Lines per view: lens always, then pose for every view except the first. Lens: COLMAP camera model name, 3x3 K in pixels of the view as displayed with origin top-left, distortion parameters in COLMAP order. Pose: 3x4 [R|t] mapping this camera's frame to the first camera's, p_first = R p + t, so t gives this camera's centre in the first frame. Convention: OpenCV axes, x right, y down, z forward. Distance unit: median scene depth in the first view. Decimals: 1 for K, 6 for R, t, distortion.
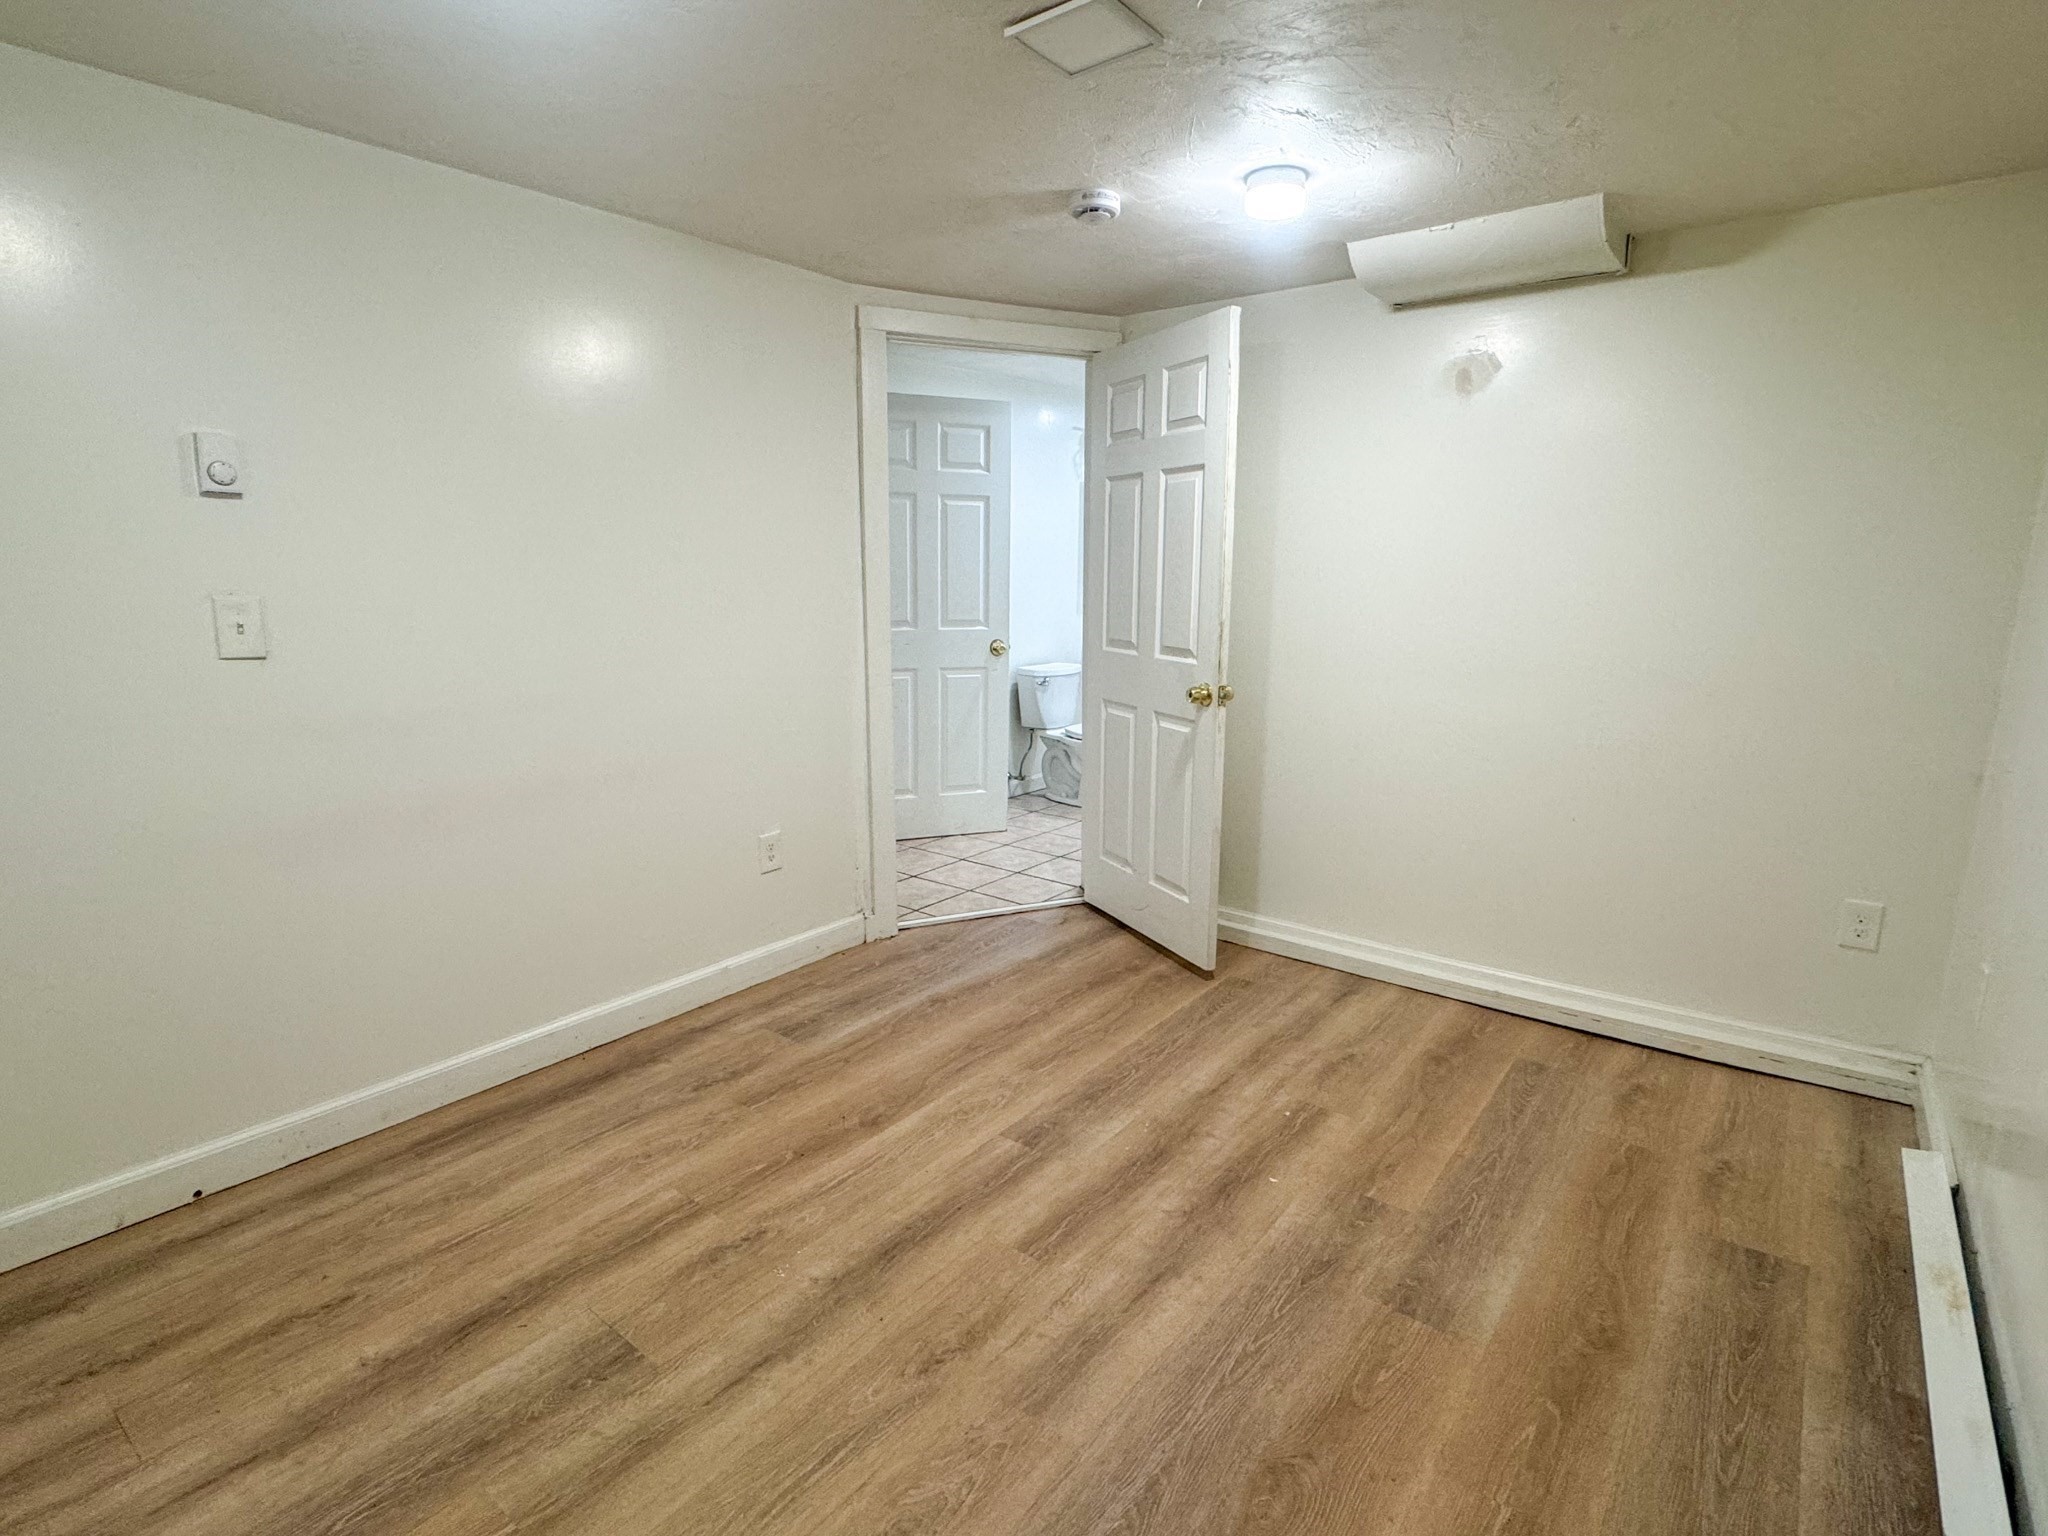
lens RADIAL K [[1021.7, 0, 1022.4], [0, 1021.7, 765.6], [0, 0, 1]] dist [0.005515, 0.000444]
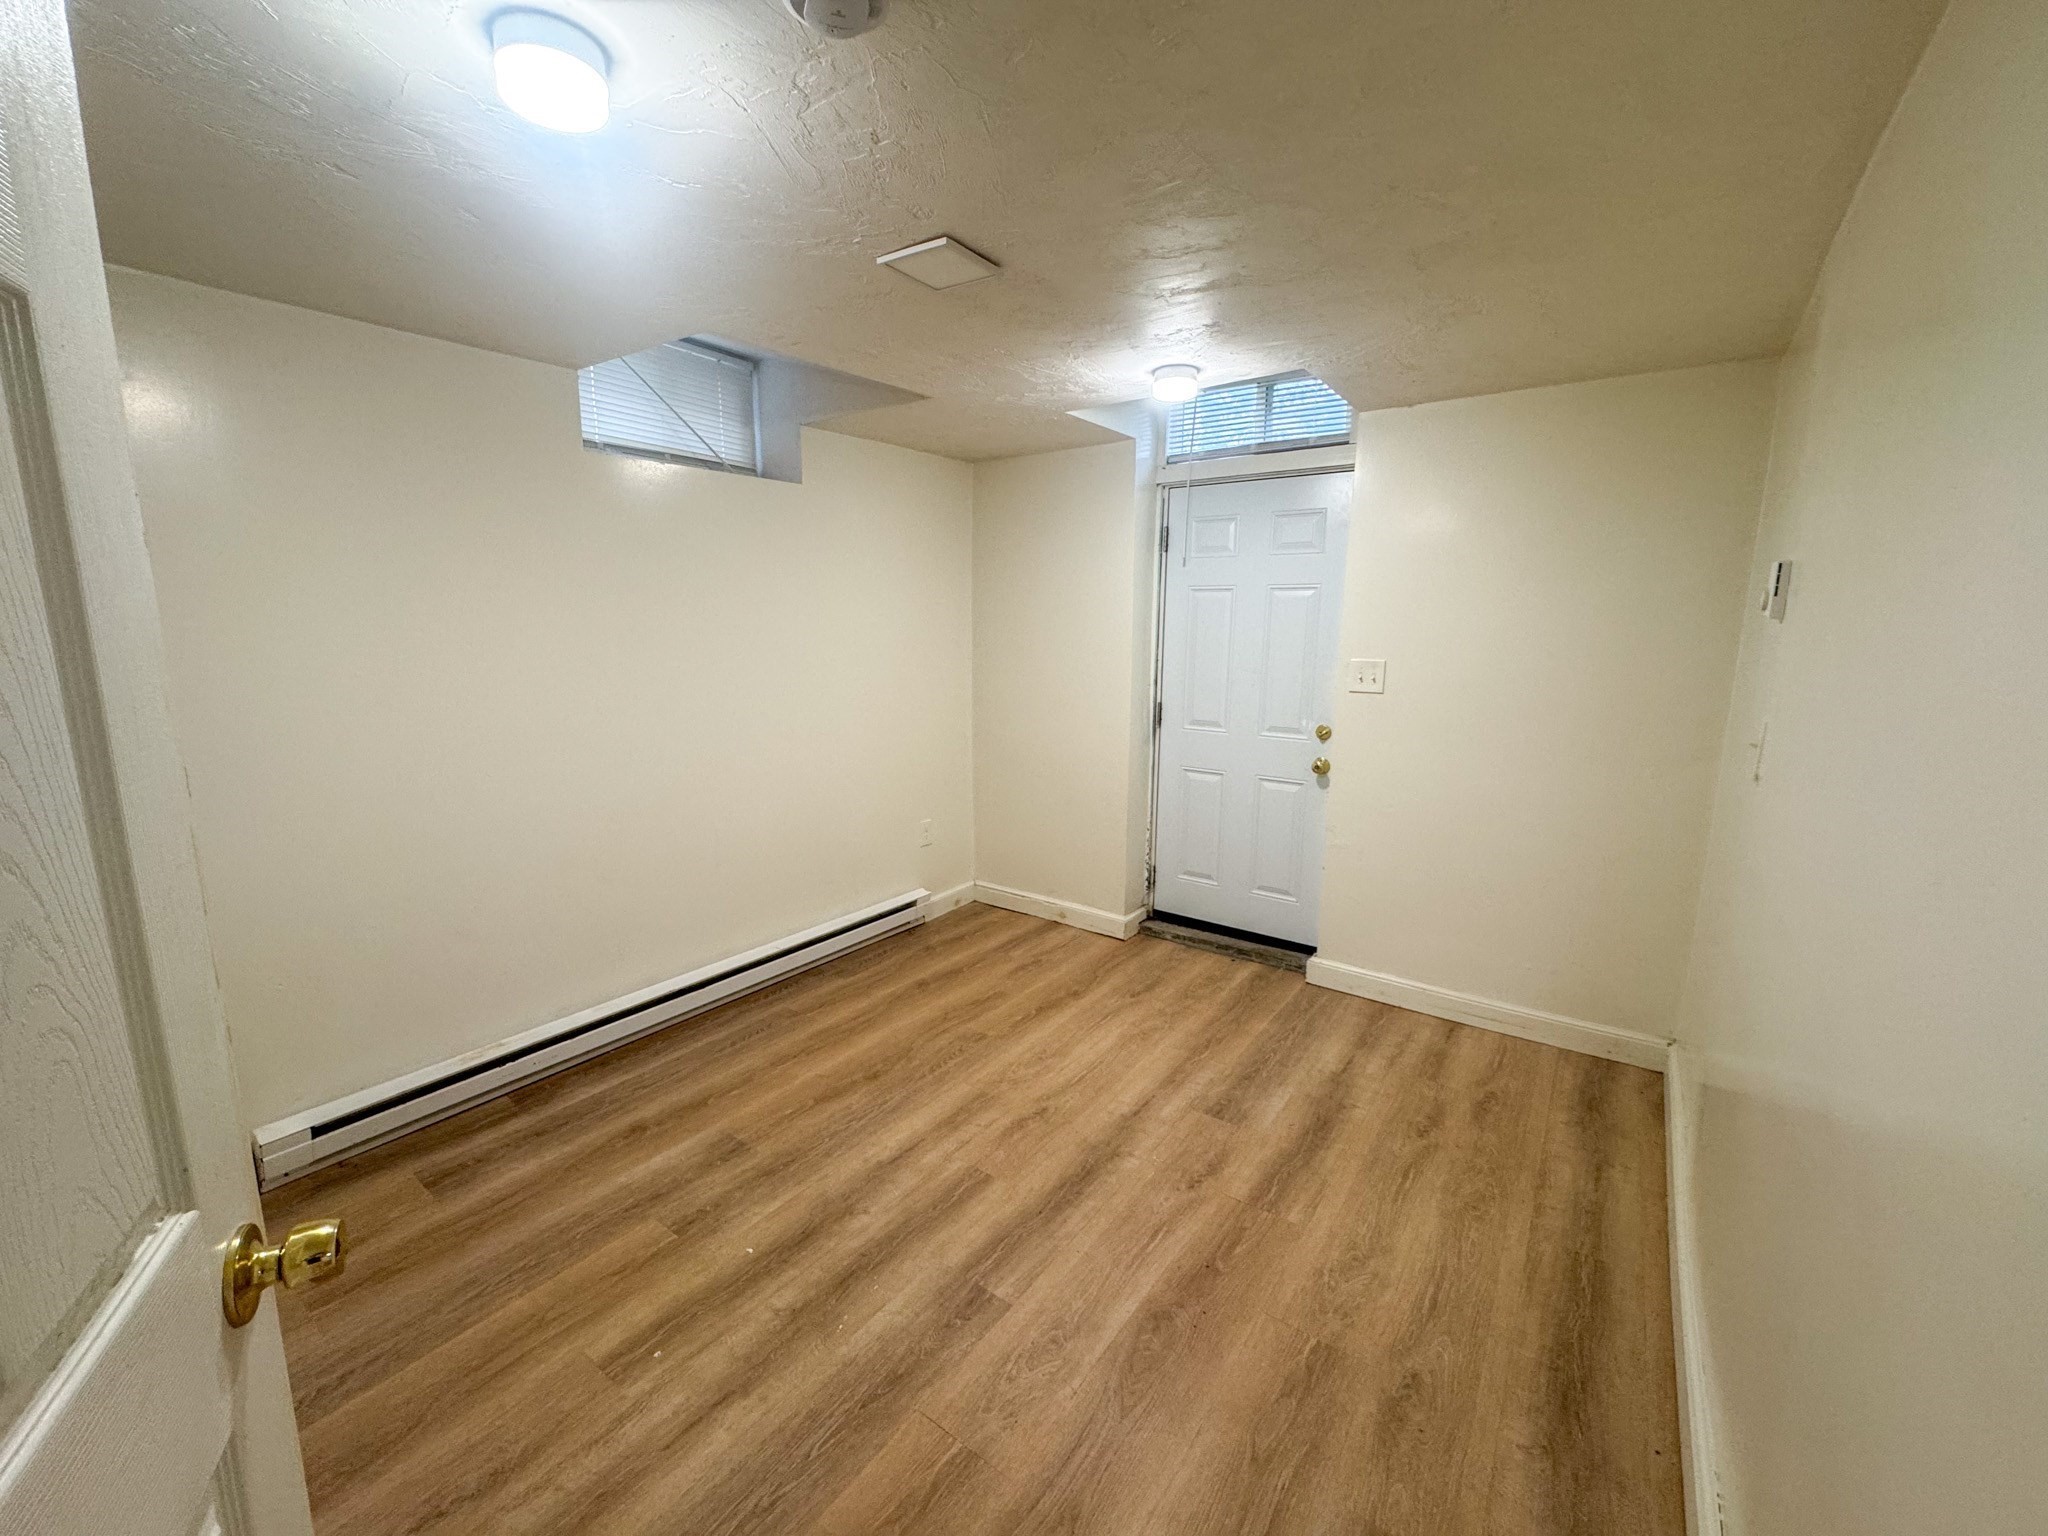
lens RADIAL K [[819.7, 0, 1023.0], [0, 819.7, 762.9], [0, 0, 1]] dist [0.001413, 0.000228]
pose [[-0.999548, -0.003928, -0.029813, -0.010447], [-0.014265, 0.934712, 0.355120, -0.395040], [0.026471, 0.355385, -0.934345, 1.723489]]
